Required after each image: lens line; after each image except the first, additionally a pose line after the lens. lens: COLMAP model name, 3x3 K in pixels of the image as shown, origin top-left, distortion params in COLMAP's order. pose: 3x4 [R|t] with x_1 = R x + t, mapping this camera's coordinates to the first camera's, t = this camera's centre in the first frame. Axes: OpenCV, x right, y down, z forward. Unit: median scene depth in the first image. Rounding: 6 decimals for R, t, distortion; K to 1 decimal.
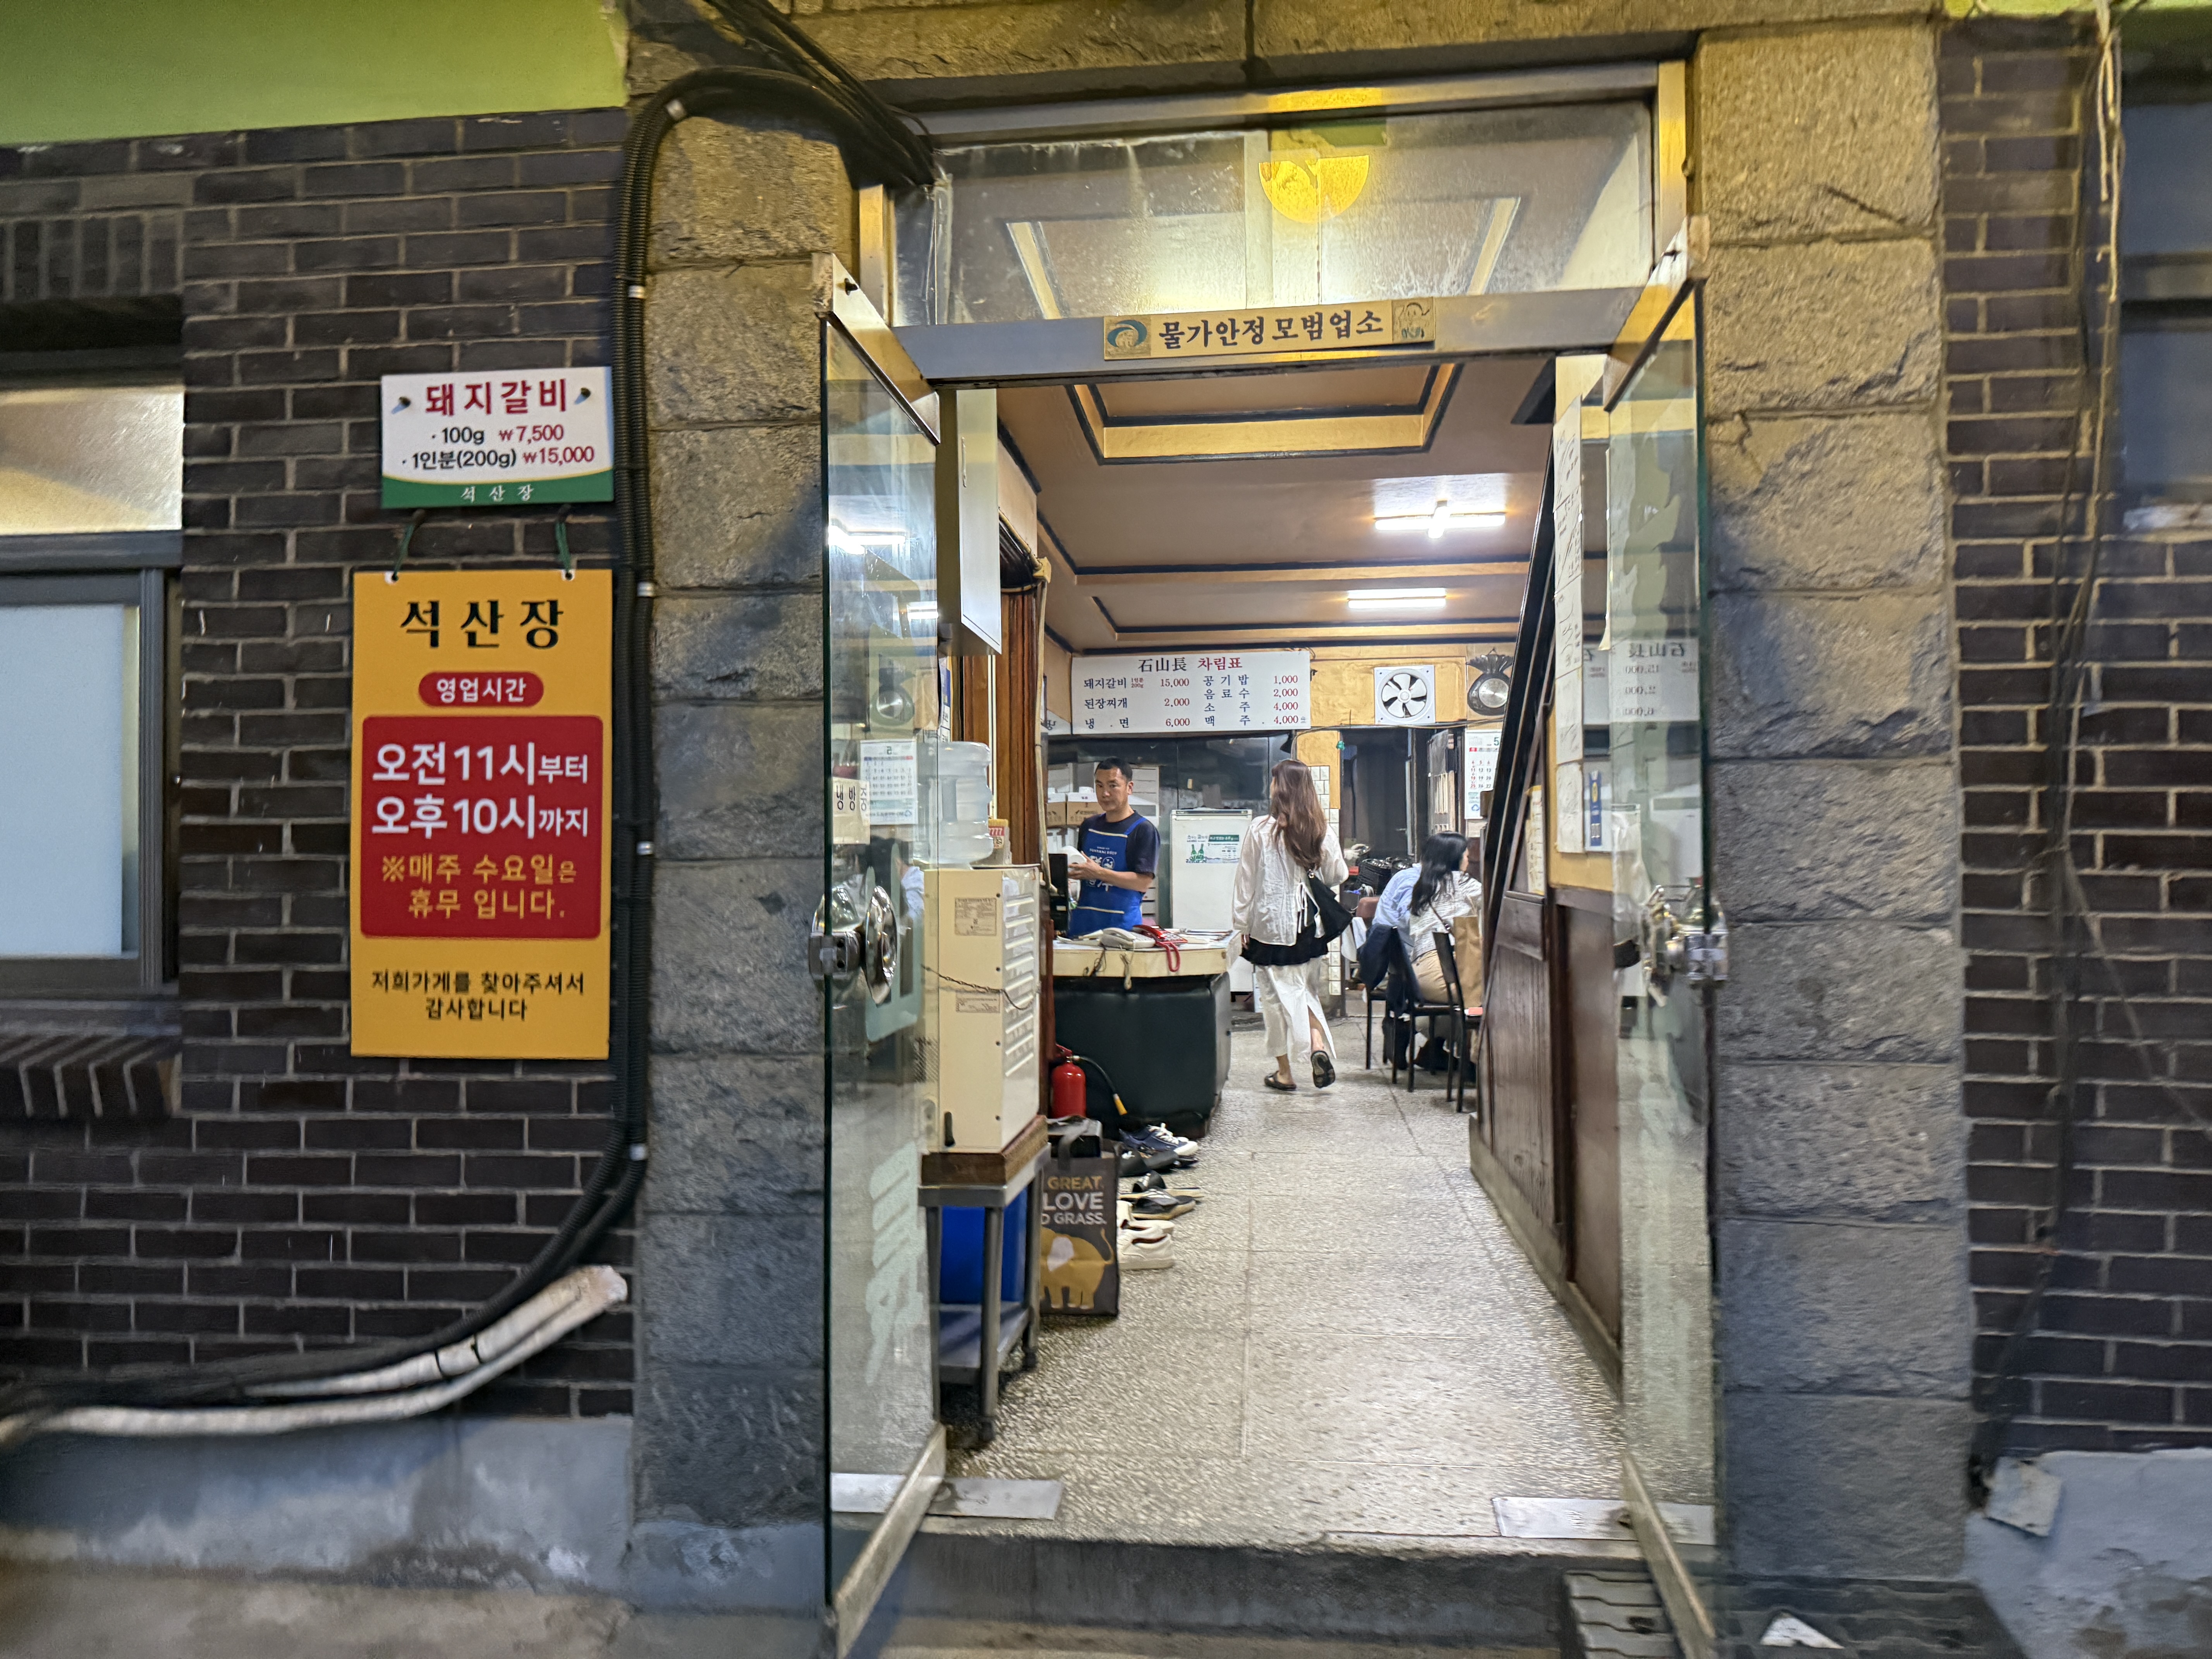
lens RADIAL K [[1558.5, 0, 1098.8], [0, 1558.5, 831.8], [0, 0, 1]] dist [0.024859, -0.016825]
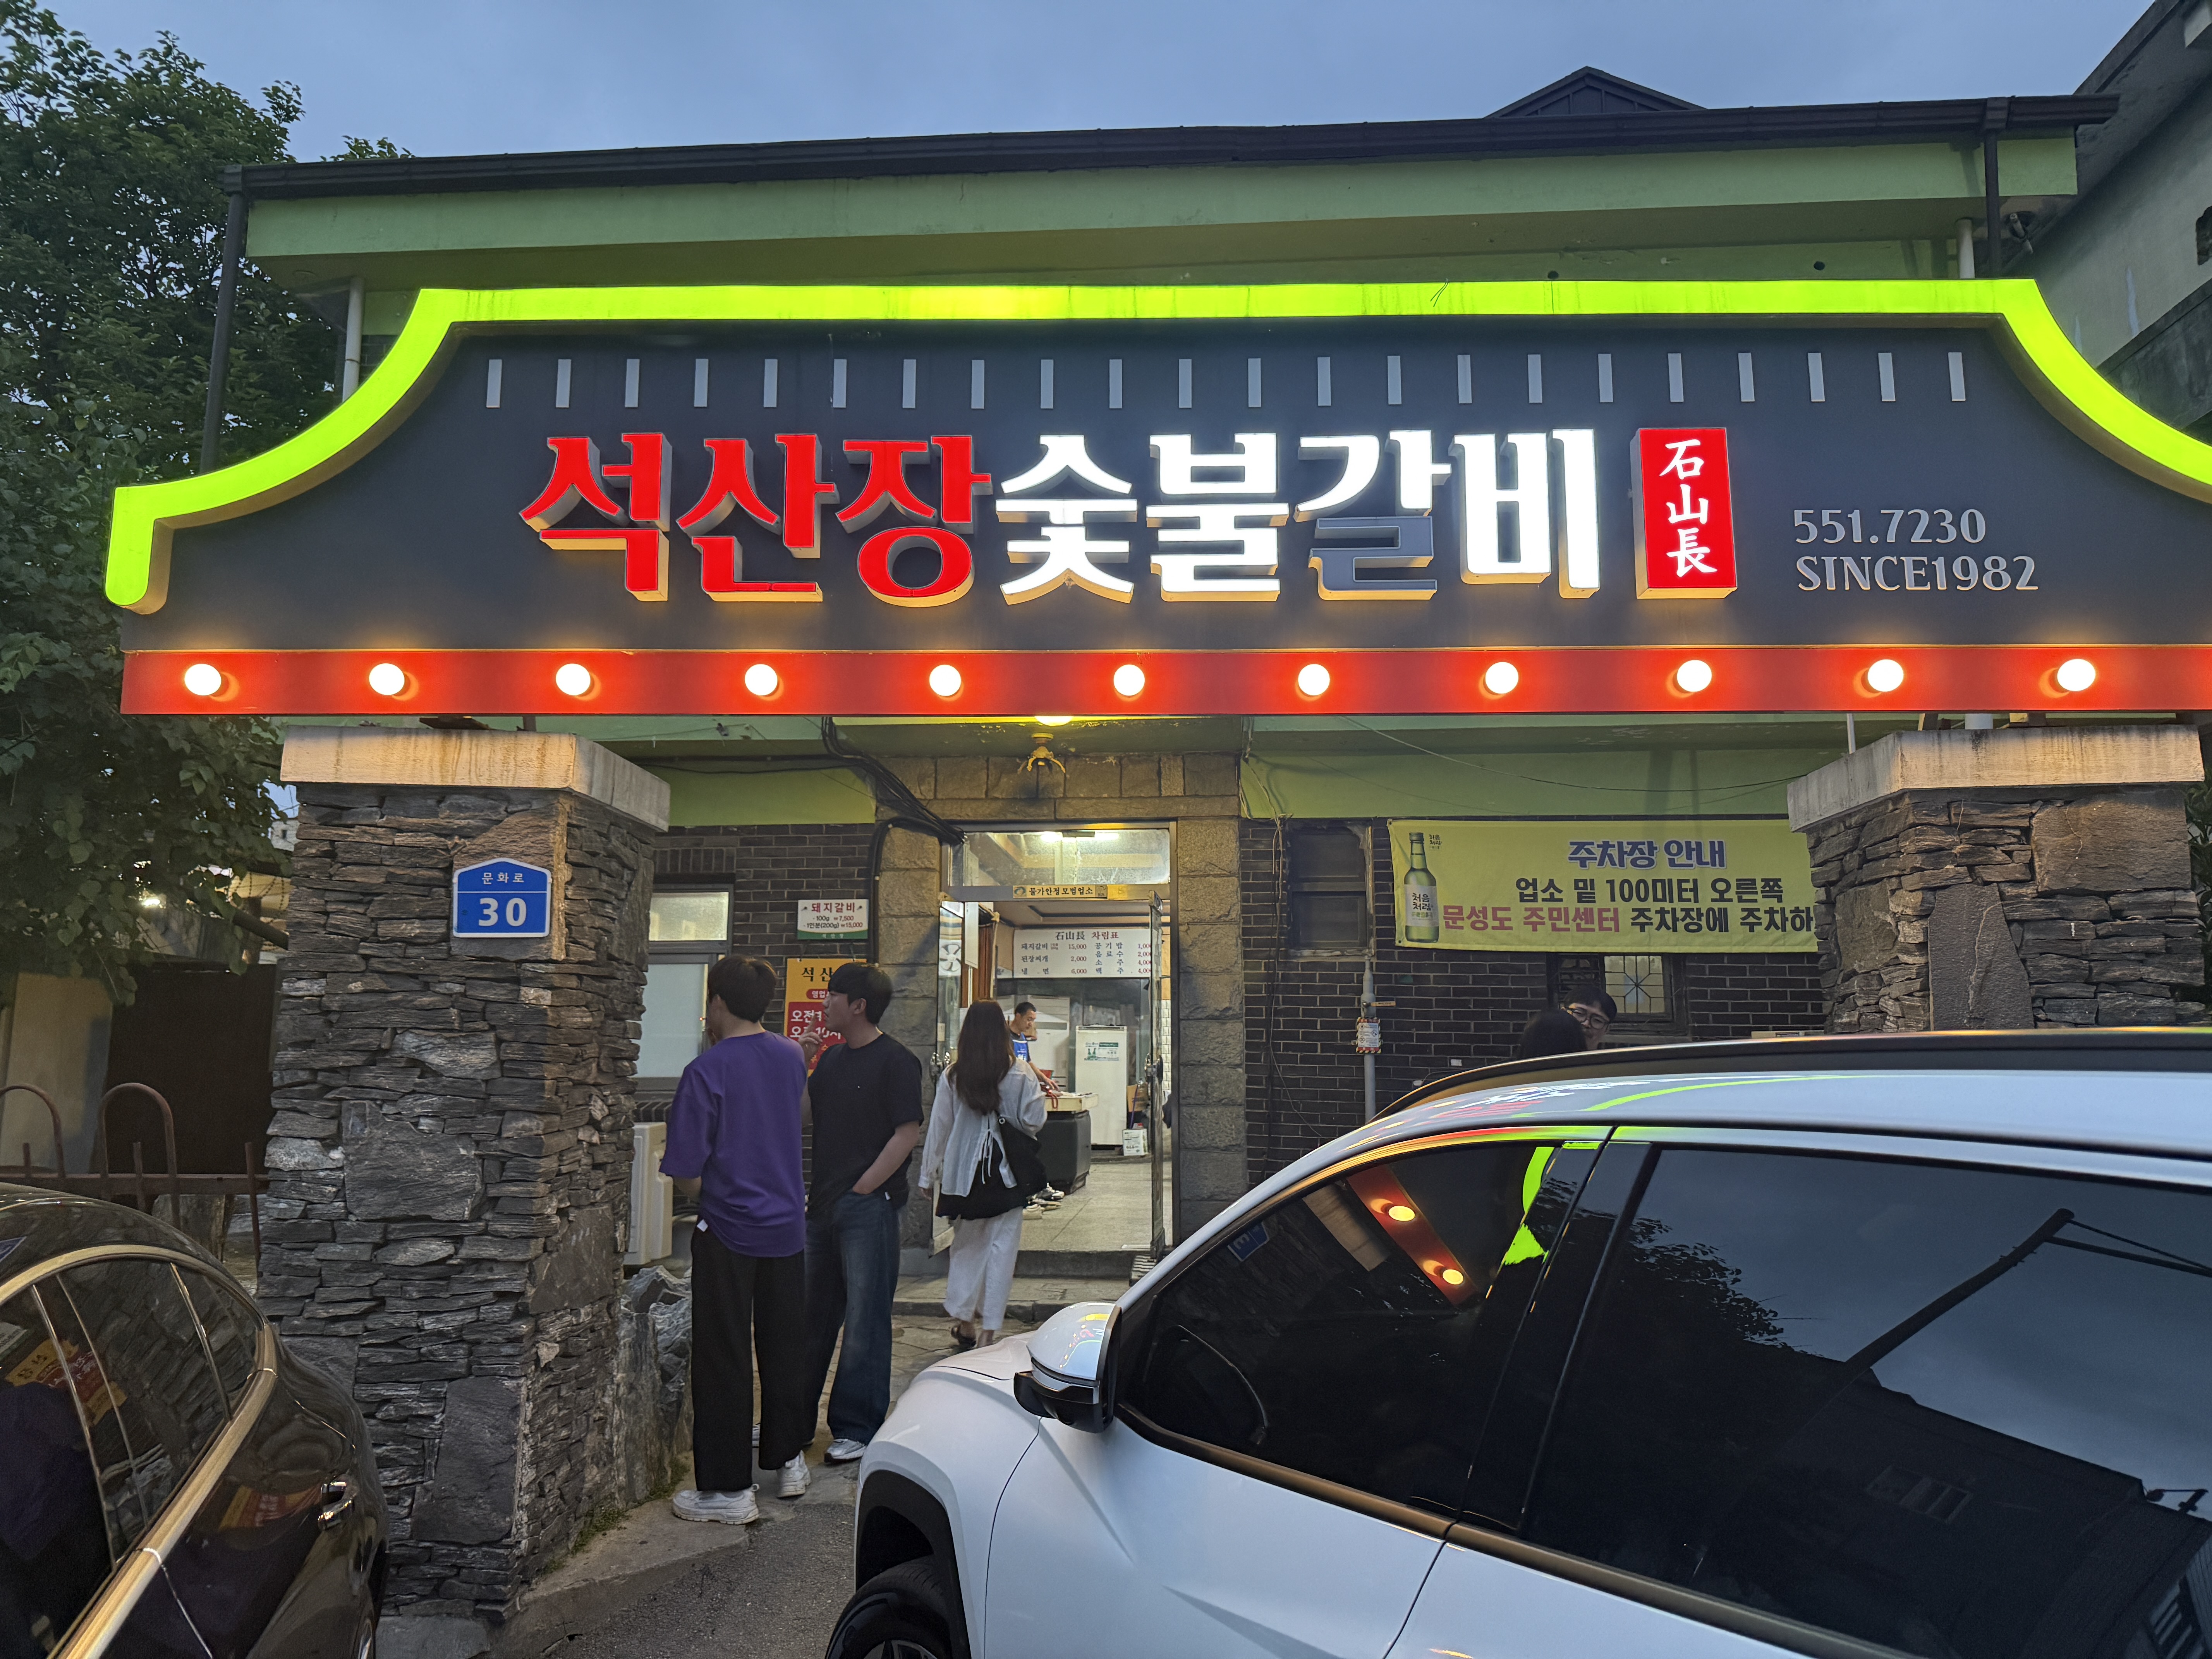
lens RADIAL K [[1558.5, 0, 1118.6], [0, 1558.5, 779.6], [0, 0, 1]] dist [0.024859, -0.016825]
pose [[0.999094, 0.016235, 0.039351, 0.096614], [-0.009493, 0.986110, -0.165821, 0.004381], [-0.041496, 0.165297, 0.985370, -2.415535]]
